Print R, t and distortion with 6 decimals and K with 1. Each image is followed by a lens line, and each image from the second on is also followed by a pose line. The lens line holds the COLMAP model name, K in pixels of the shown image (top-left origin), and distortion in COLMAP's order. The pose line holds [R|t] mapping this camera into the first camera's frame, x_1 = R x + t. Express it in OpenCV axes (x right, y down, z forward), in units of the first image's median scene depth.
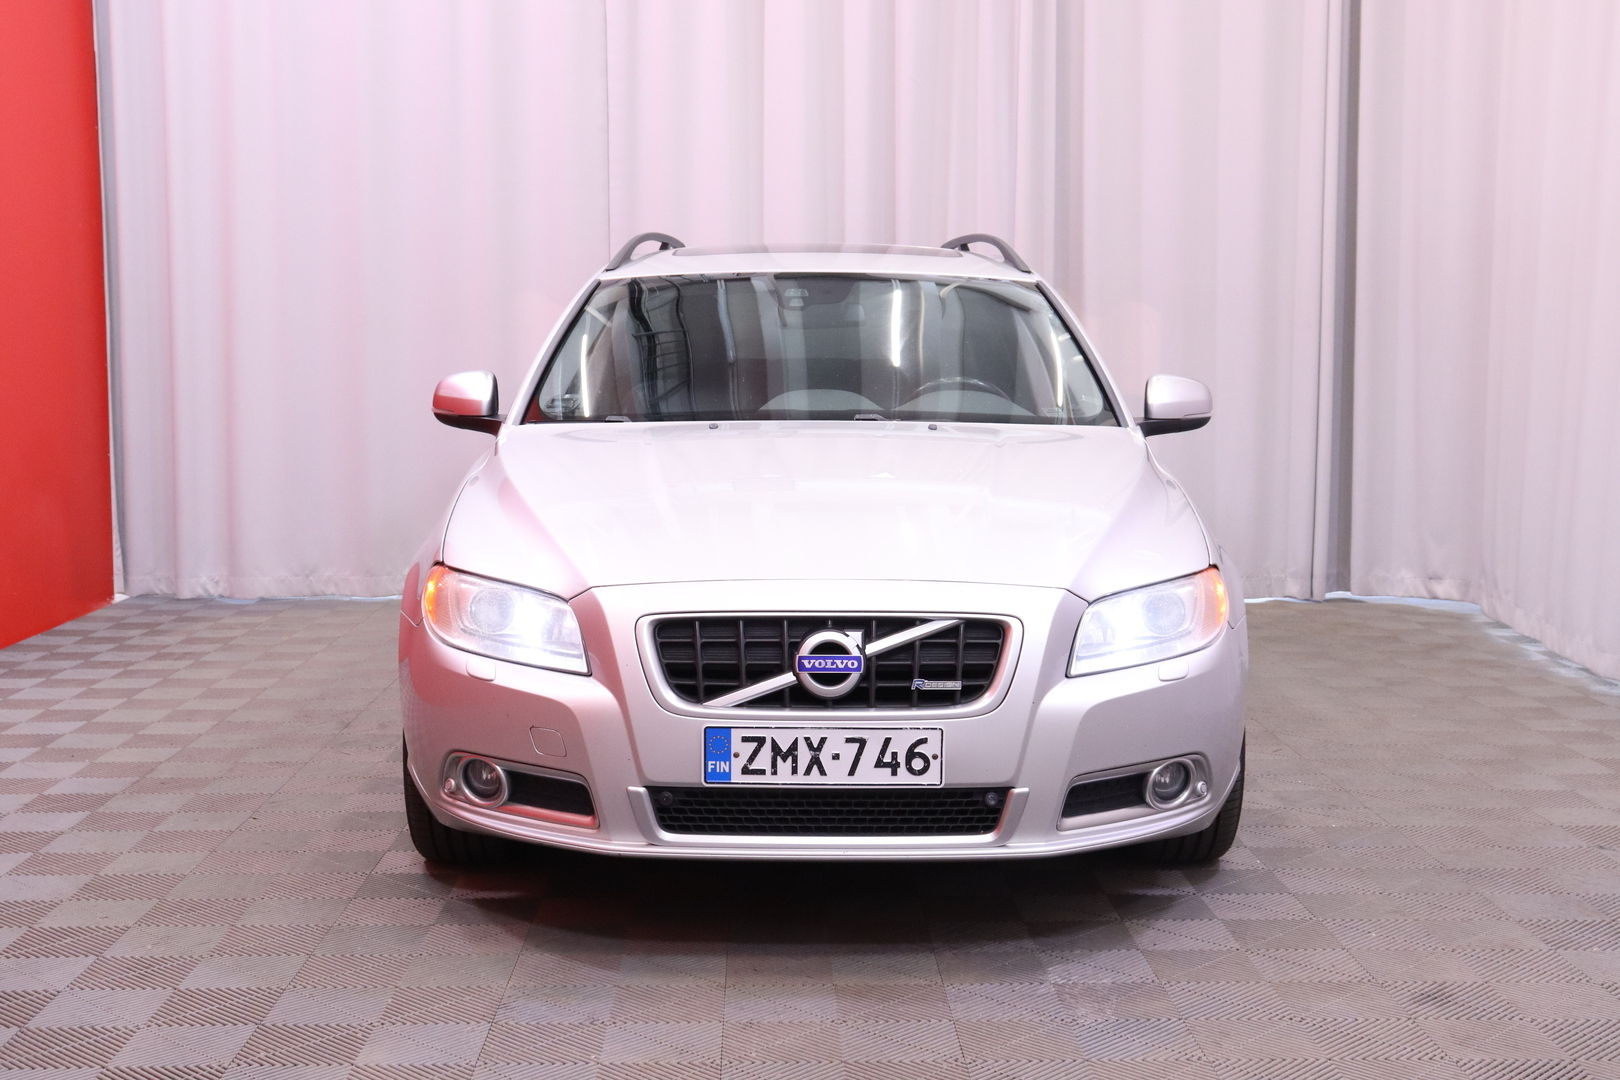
lens RADIAL K [[2183.2, 0, 768.7], [0, 2183.2, 551.0], [0, 0, 1]] dist [-0.012127, 0.000000]
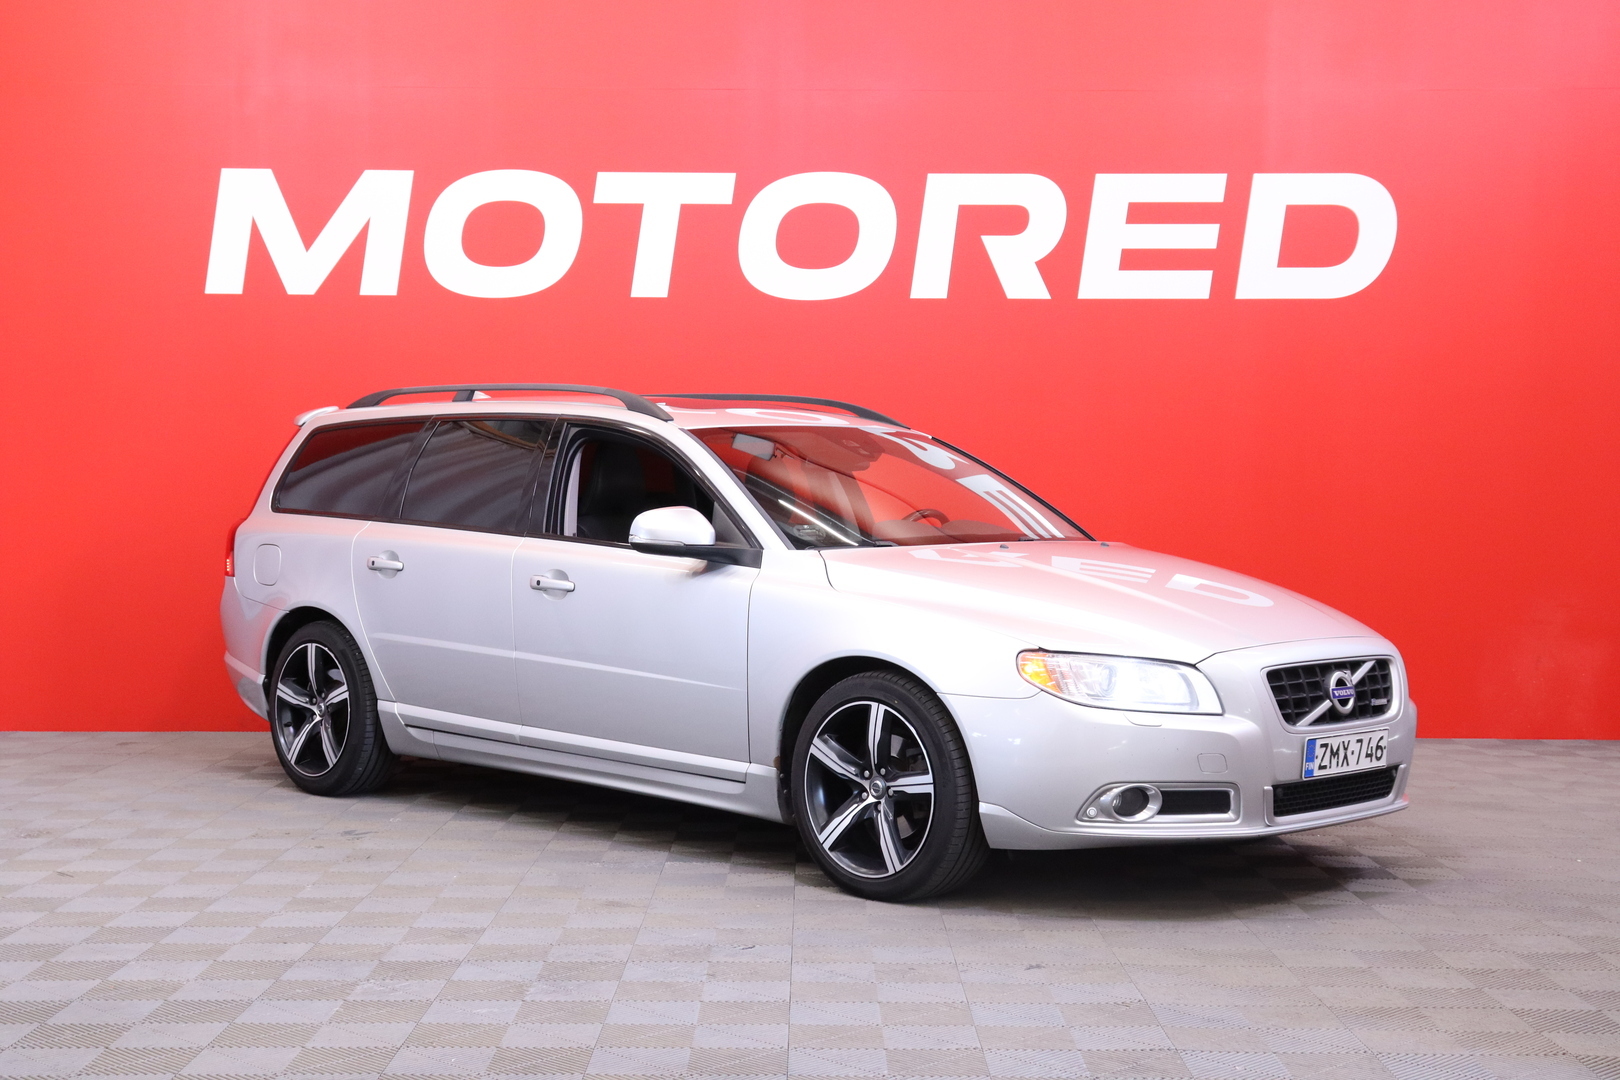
lens RADIAL K [[2352.0, 0, 809.4], [0, 2352.0, 528.9], [0, 0, 1]] dist [0.051315, 0.000000]
pose [[0.687450, -0.015076, 0.726075, -1.420921], [0.069426, 0.996570, -0.045040, -0.013931], [-0.722906, 0.081371, 0.686138, 0.126652]]
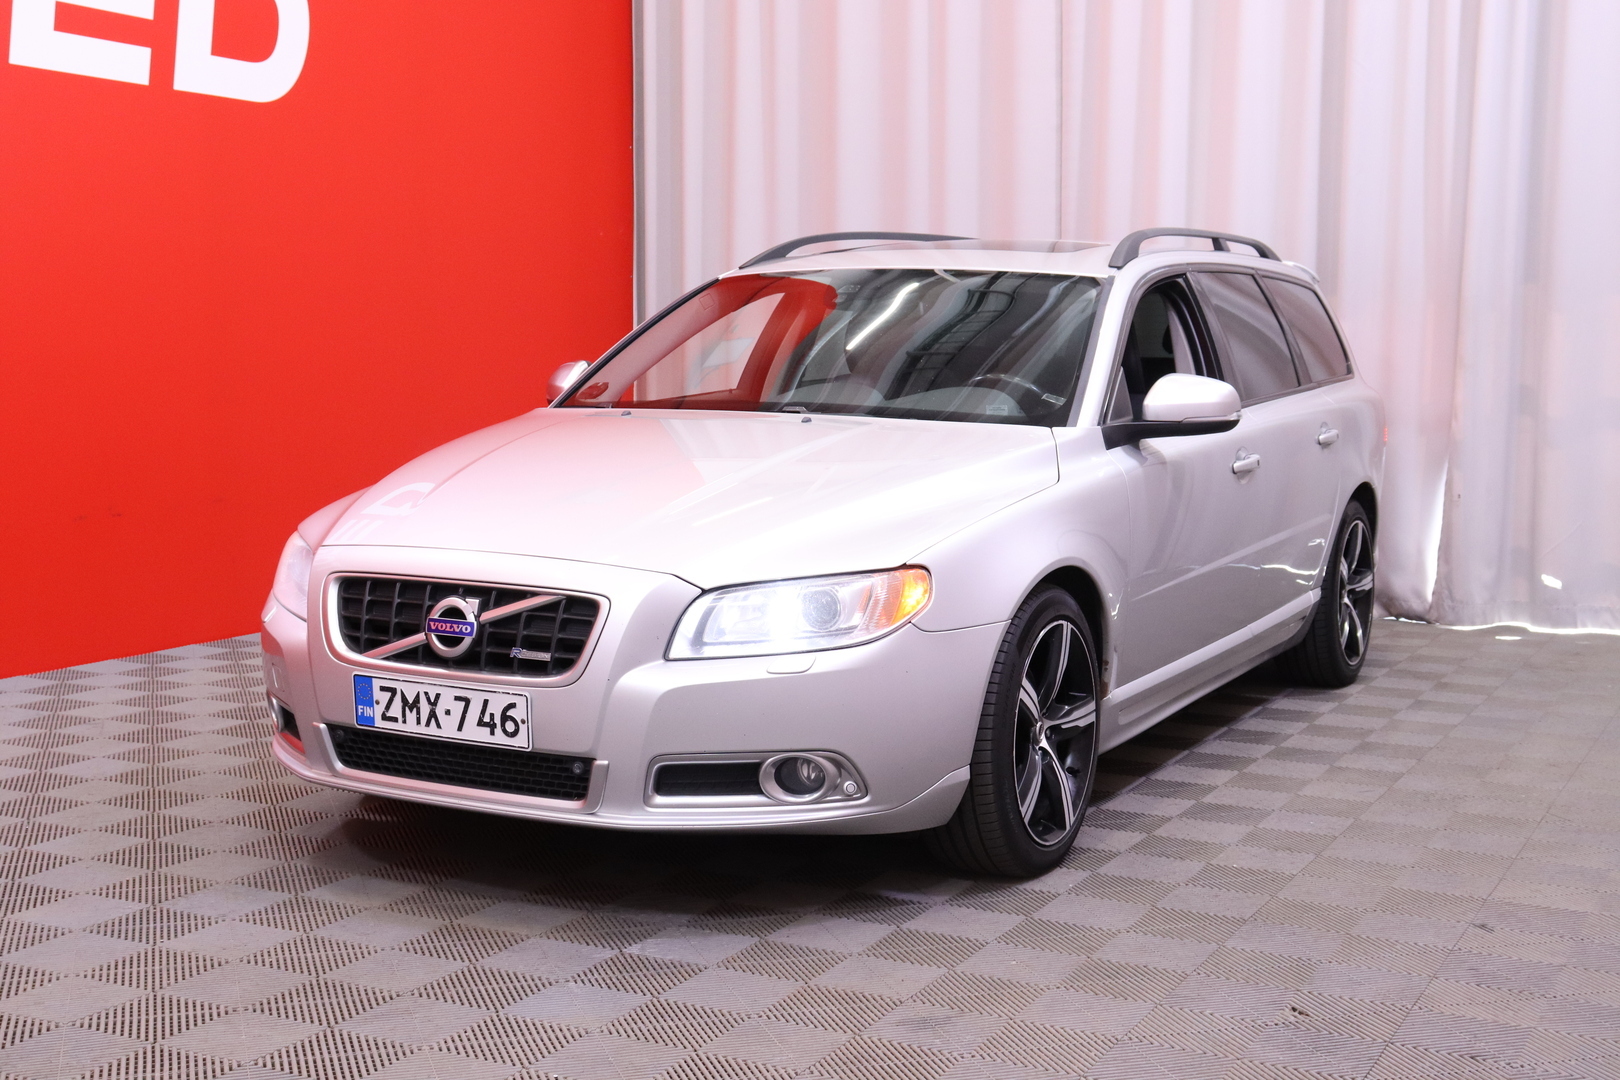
lens RADIAL K [[2183.2, 0, 827.7], [0, 2183.2, 607.4], [0, 0, 1]] dist [-0.012127, 0.000000]
pose [[0.880770, 0.073989, -0.467728, 0.699017], [-0.062417, 0.997240, 0.040215, -0.013555], [0.469412, -0.006226, 0.882957, 0.126800]]
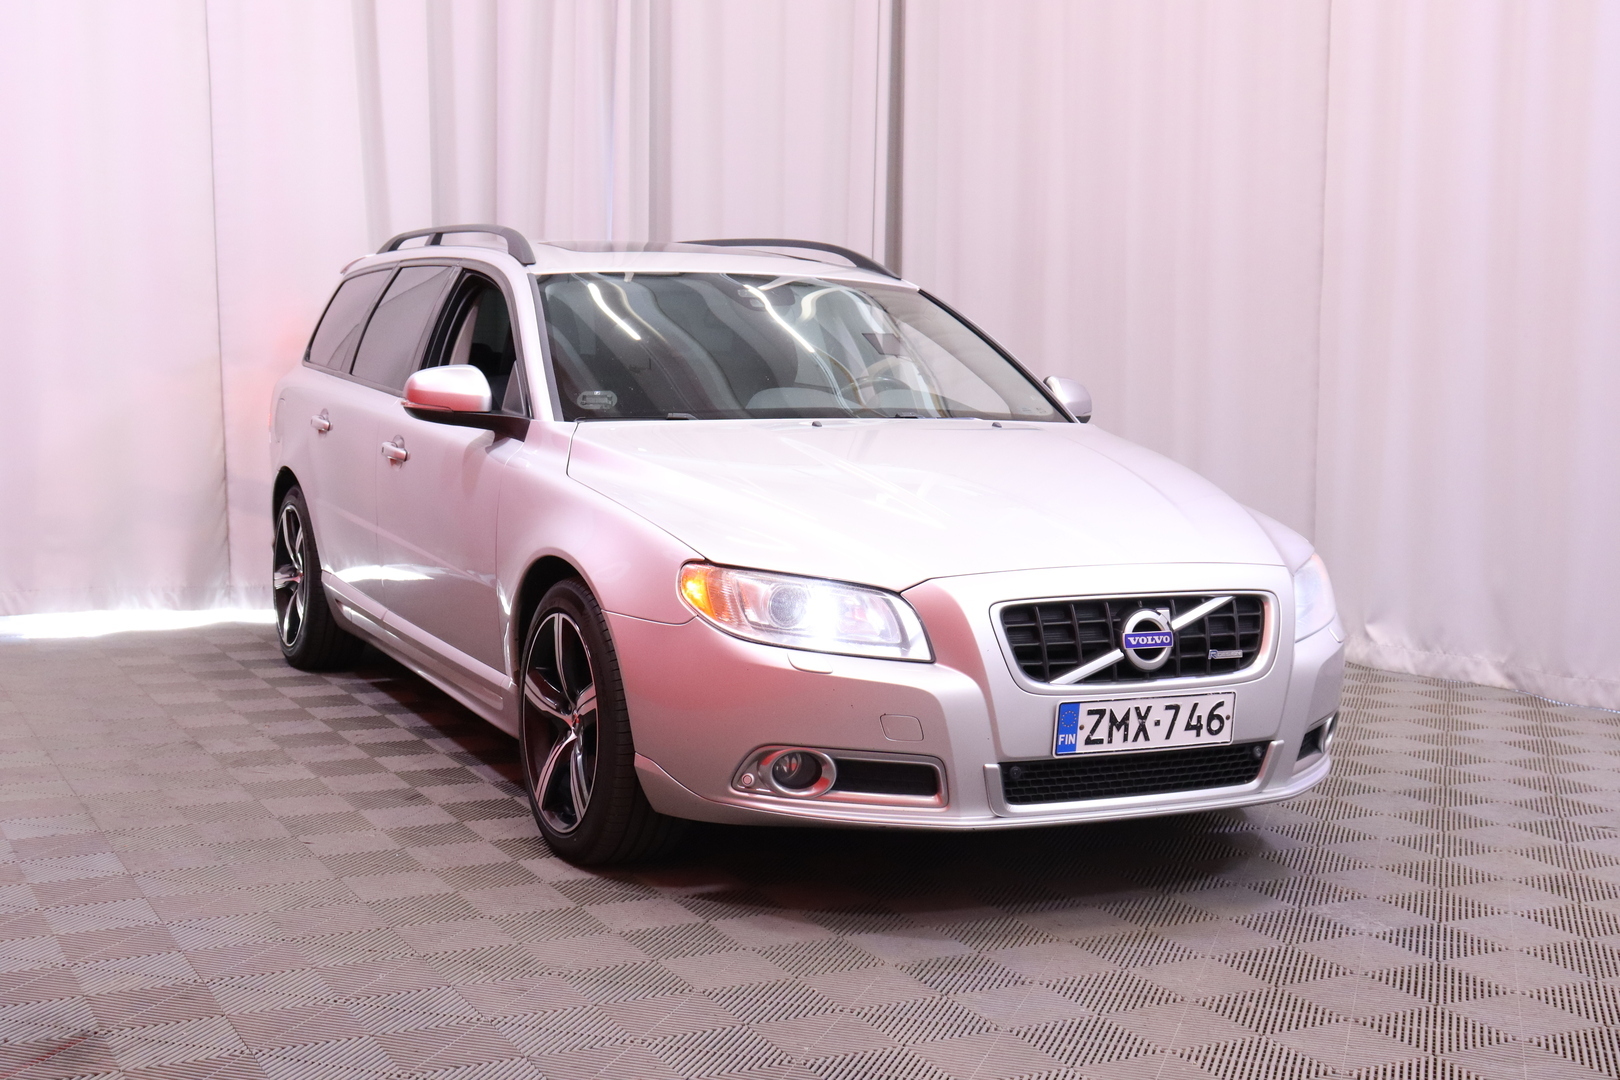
lens RADIAL K [[2183.2, 0, 812.4], [0, 2183.2, 541.6], [0, 0, 1]] dist [-0.012127, 0.000000]
pose [[0.889790, -0.026336, 0.455610, -0.625777], [0.025188, 0.999646, 0.008592, -0.012092], [-0.455675, 0.003831, 0.890138, 0.089468]]
